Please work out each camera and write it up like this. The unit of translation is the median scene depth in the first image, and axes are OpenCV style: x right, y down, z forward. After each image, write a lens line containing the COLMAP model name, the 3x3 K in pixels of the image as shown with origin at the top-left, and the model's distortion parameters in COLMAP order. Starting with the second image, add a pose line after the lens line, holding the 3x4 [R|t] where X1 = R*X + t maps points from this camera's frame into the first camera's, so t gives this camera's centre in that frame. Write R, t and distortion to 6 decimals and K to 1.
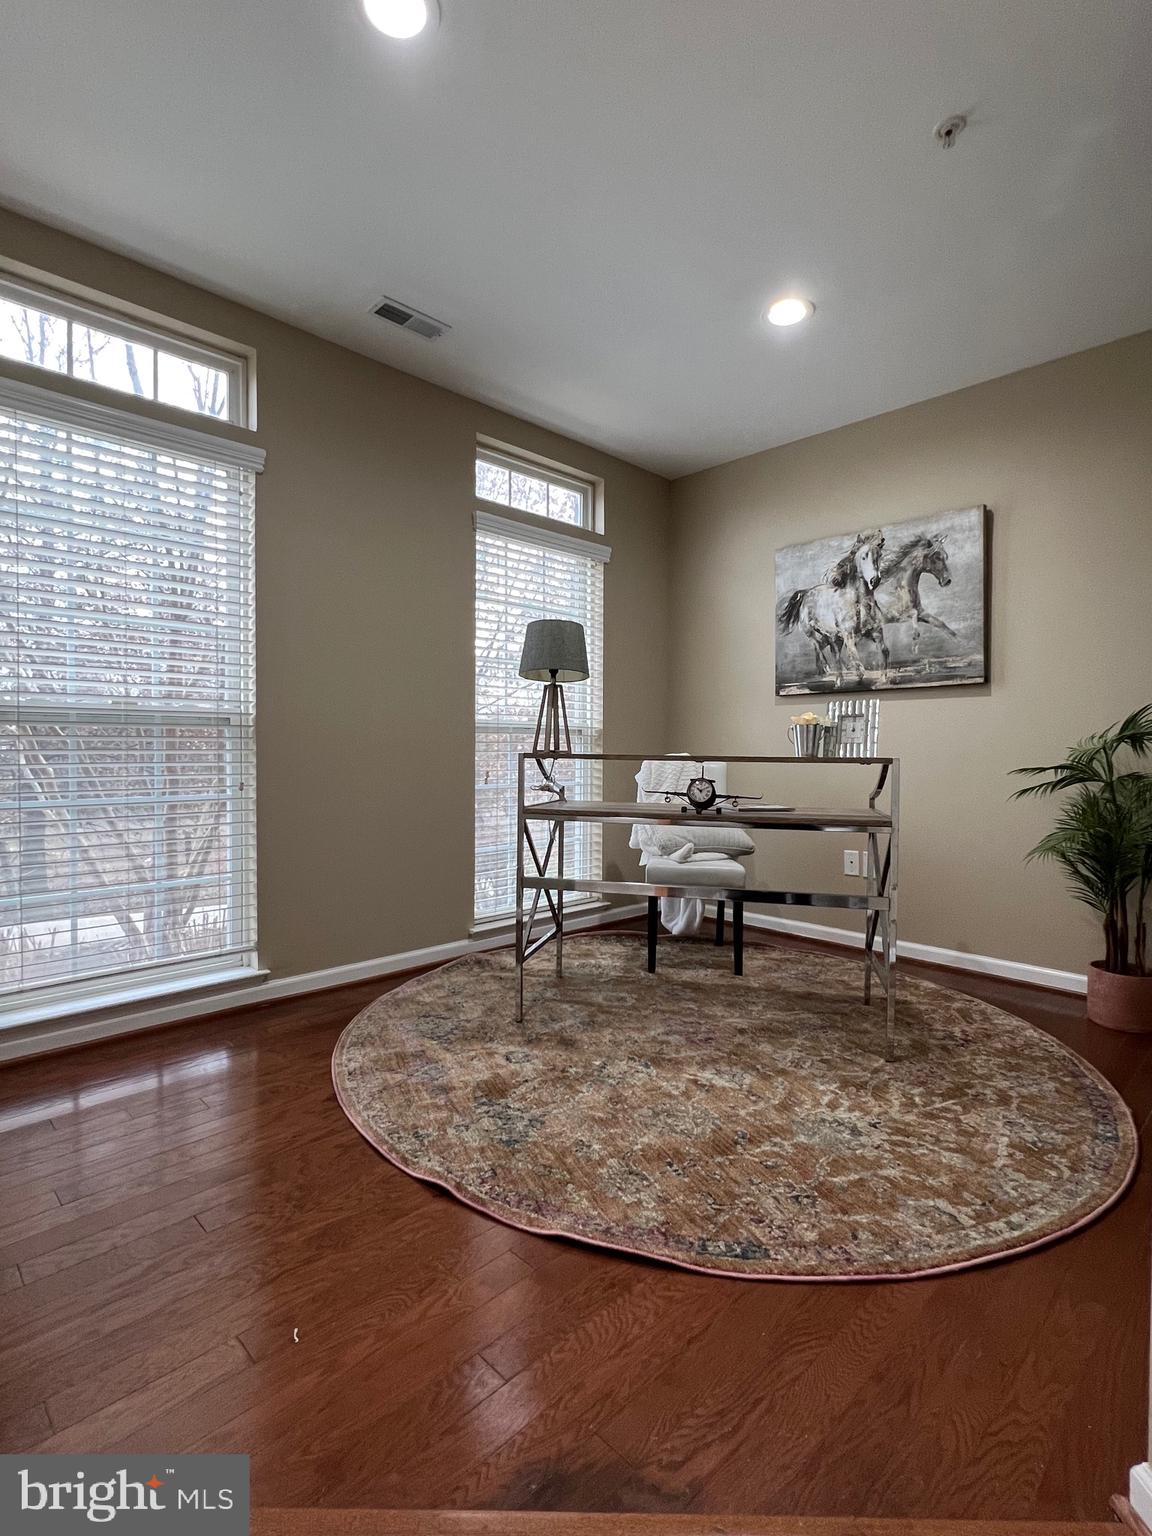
lens RADIAL K [[749.8, 0, 584.9], [0, 749.8, 759.9], [0, 0, 1]] dist [0.001910, -0.000314]
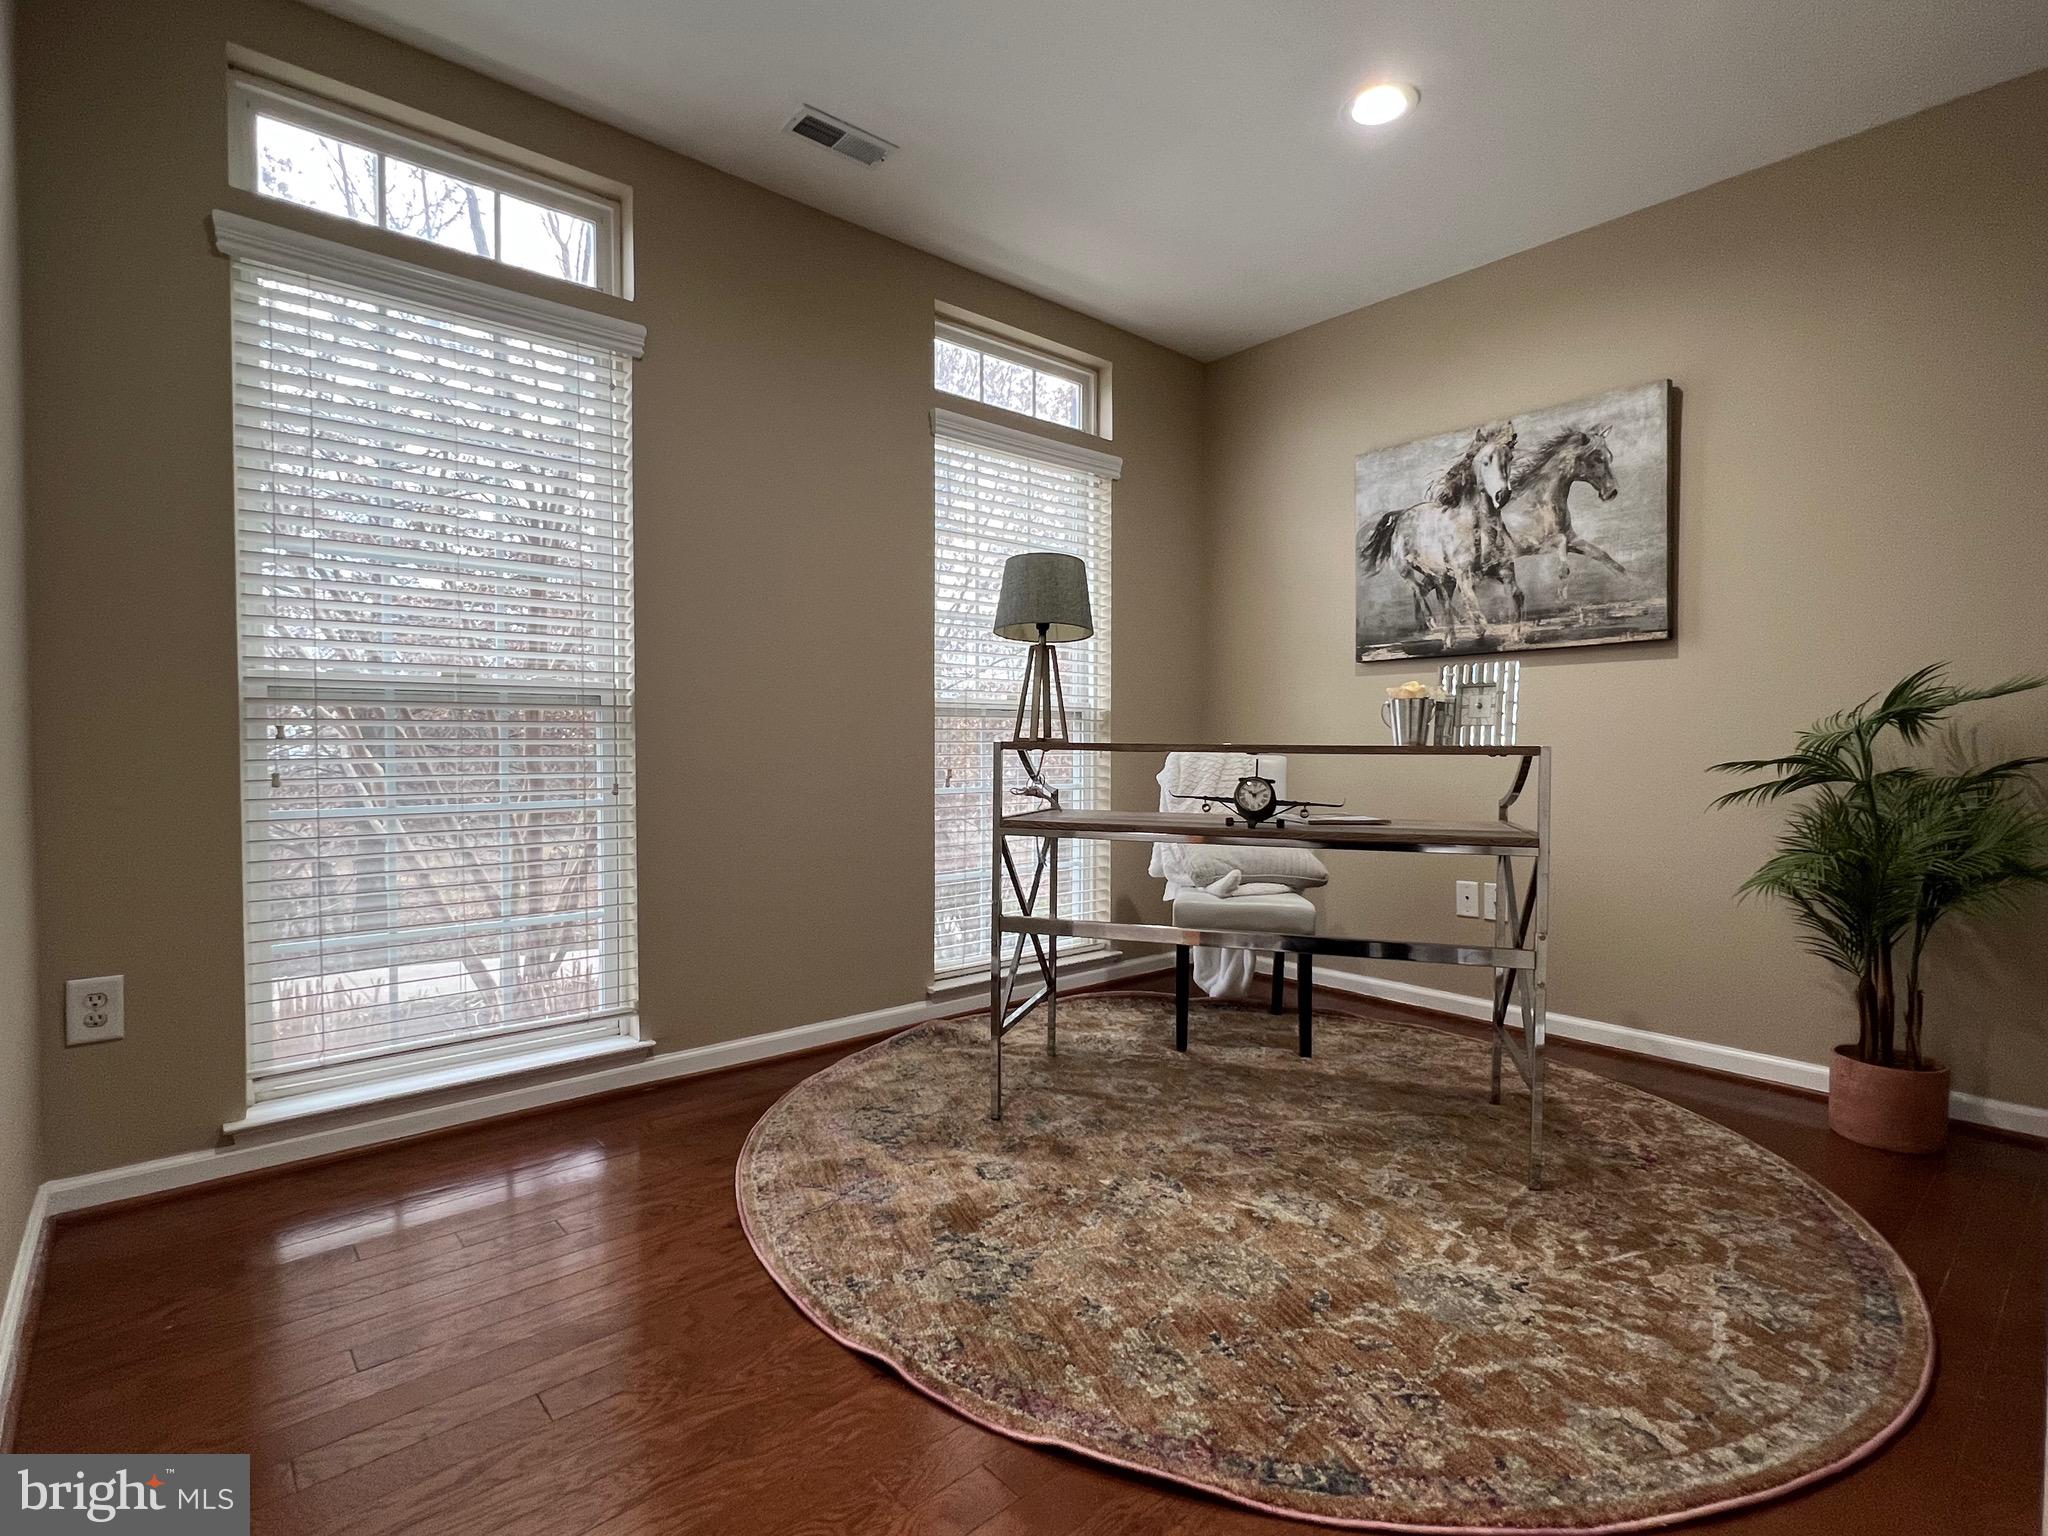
lens RADIAL K [[999.7, 0, 1024.0], [0, 999.7, 768.0], [0, 0, 1]] dist [0.001910, -0.000314]
pose [[0.998214, -0.001937, -0.059703, -0.003679], [0.002516, 0.999951, 0.009625, 0.006506], [0.059681, -0.009758, 0.998170, 0.056206]]
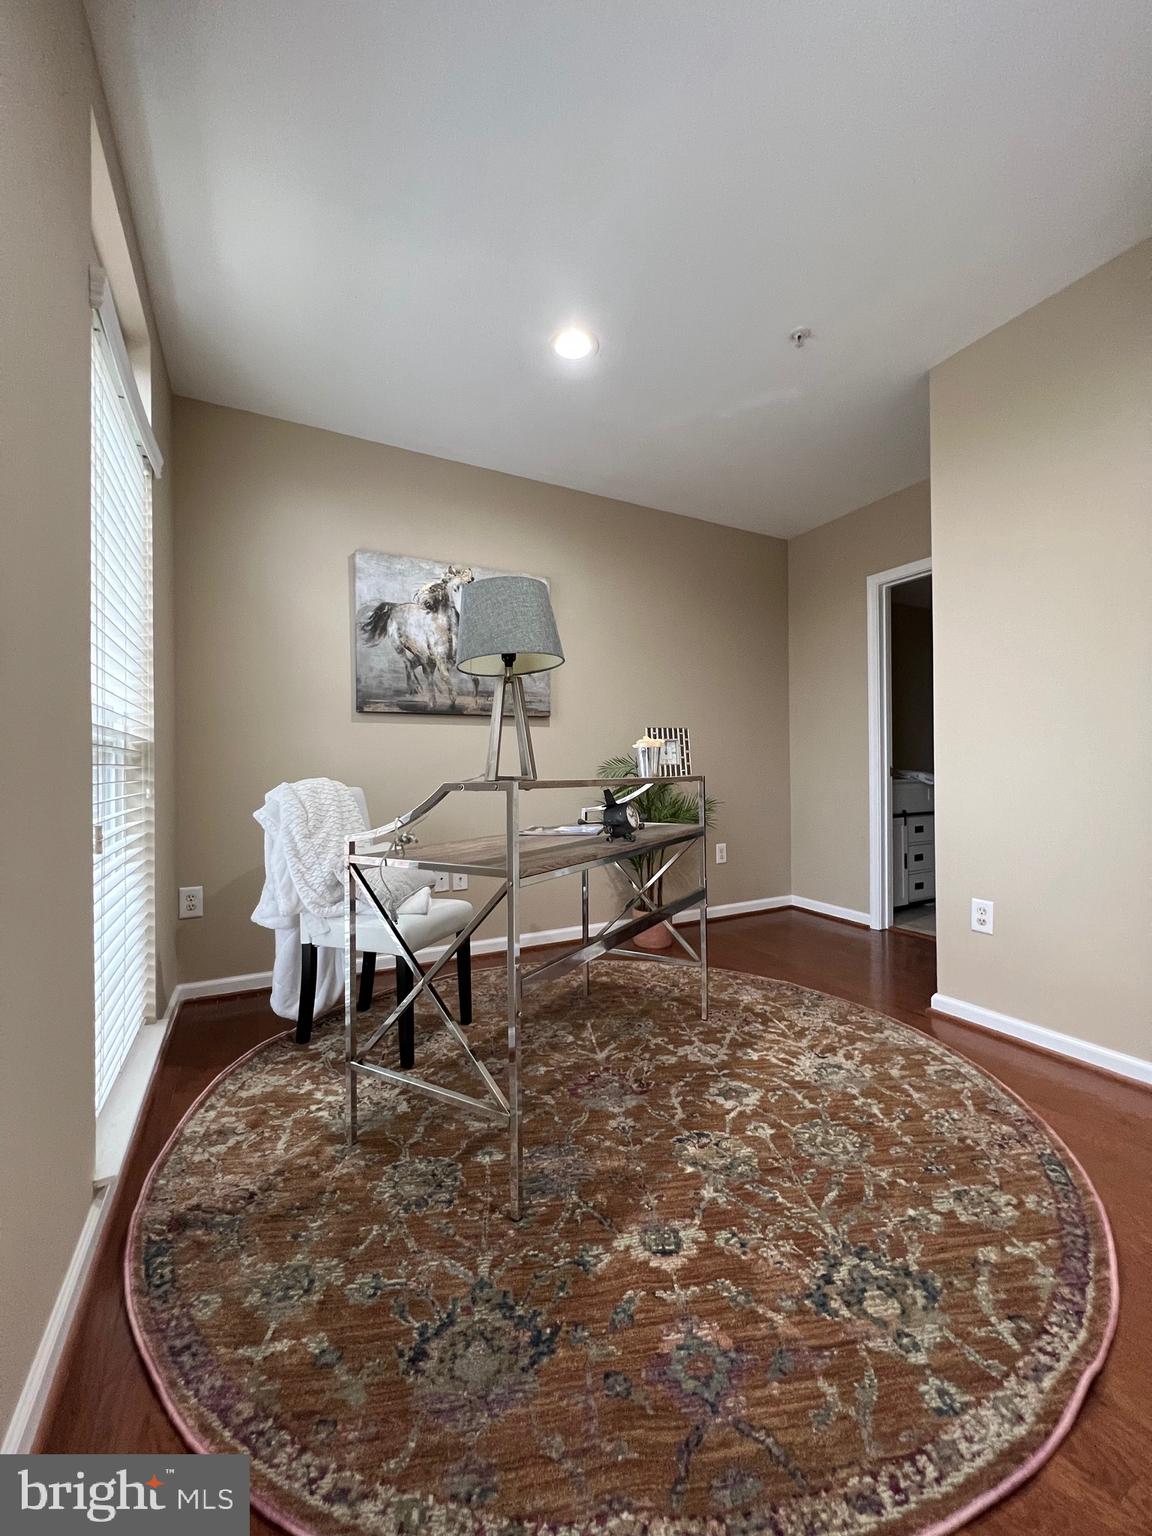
lens RADIAL K [[609.8, 0, 578.2], [0, 609.8, 763.7], [0, 0, 1]] dist [-0.001623, -0.000127]
pose [[0.287758, -0.004230, 0.957694, -0.546642], [0.022558, 0.999743, -0.002362, -0.022191], [-0.957437, 0.022284, 0.287780, 0.792665]]
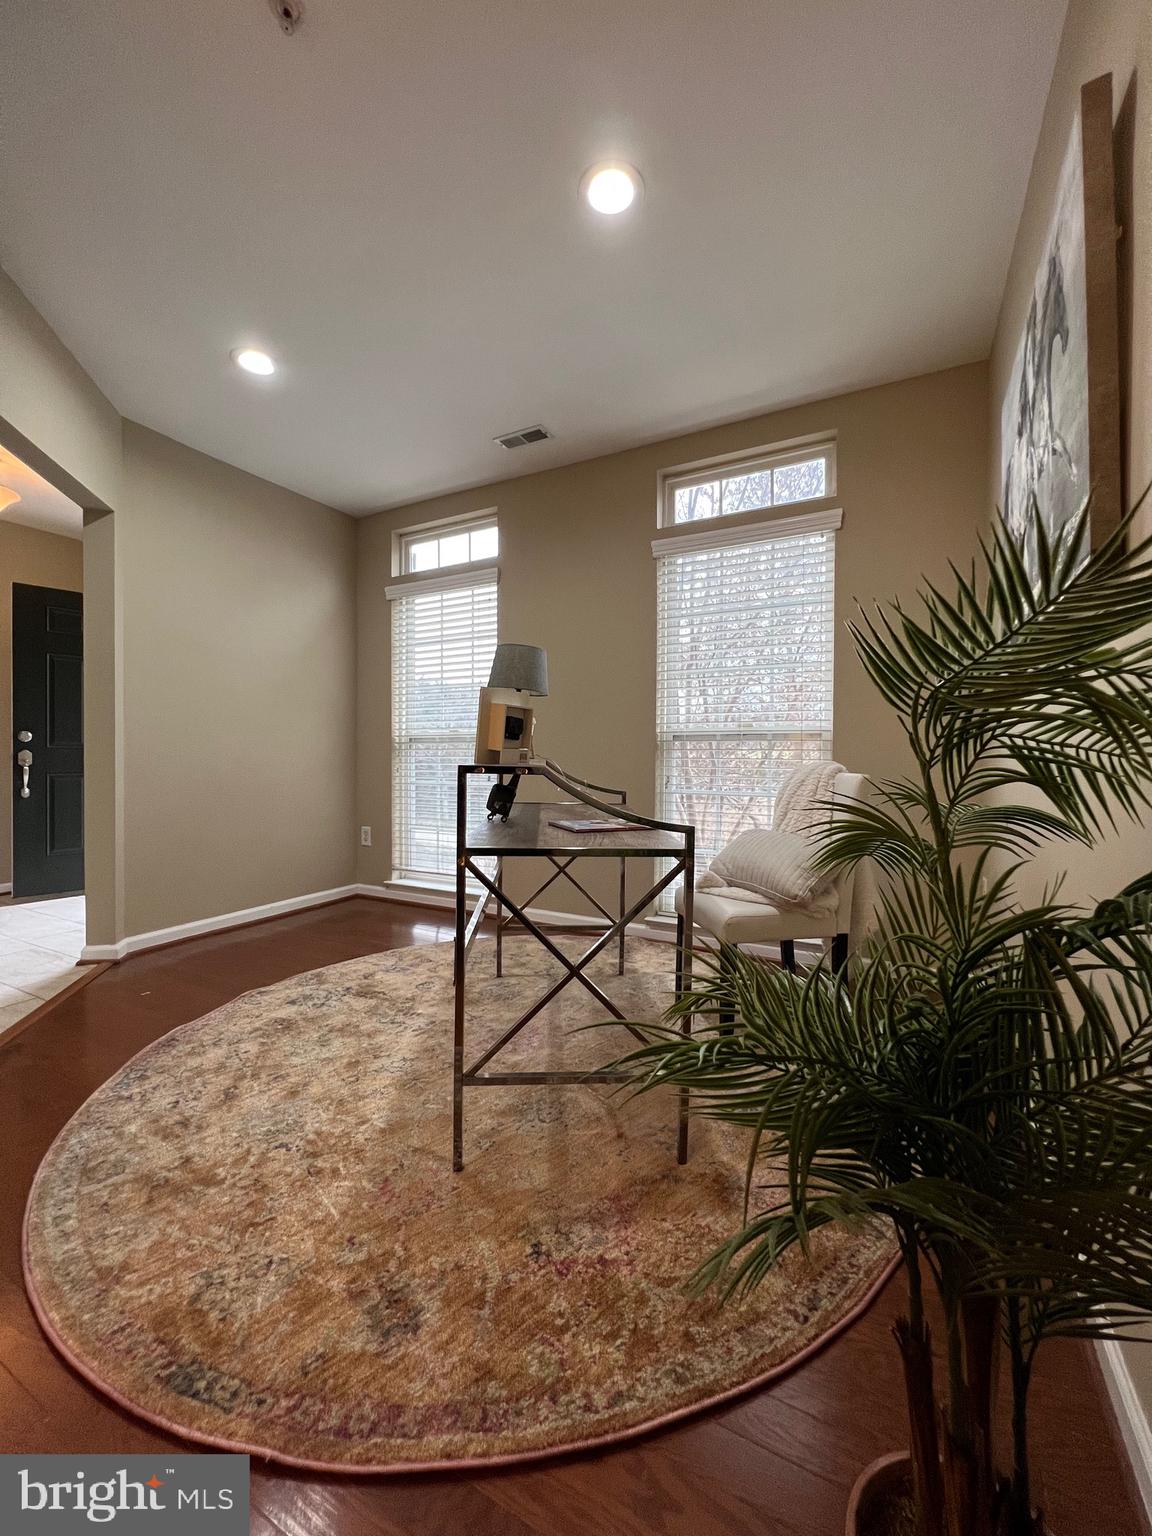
lens RADIAL K [[609.8, 0, 578.2], [0, 609.8, 763.7], [0, 0, 1]] dist [-0.001623, -0.000127]
pose [[0.302078, -0.000691, -0.953283, 0.893351], [-0.022427, 0.999718, -0.007831, 0.010978], [0.953019, 0.023745, 0.301977, 0.821421]]
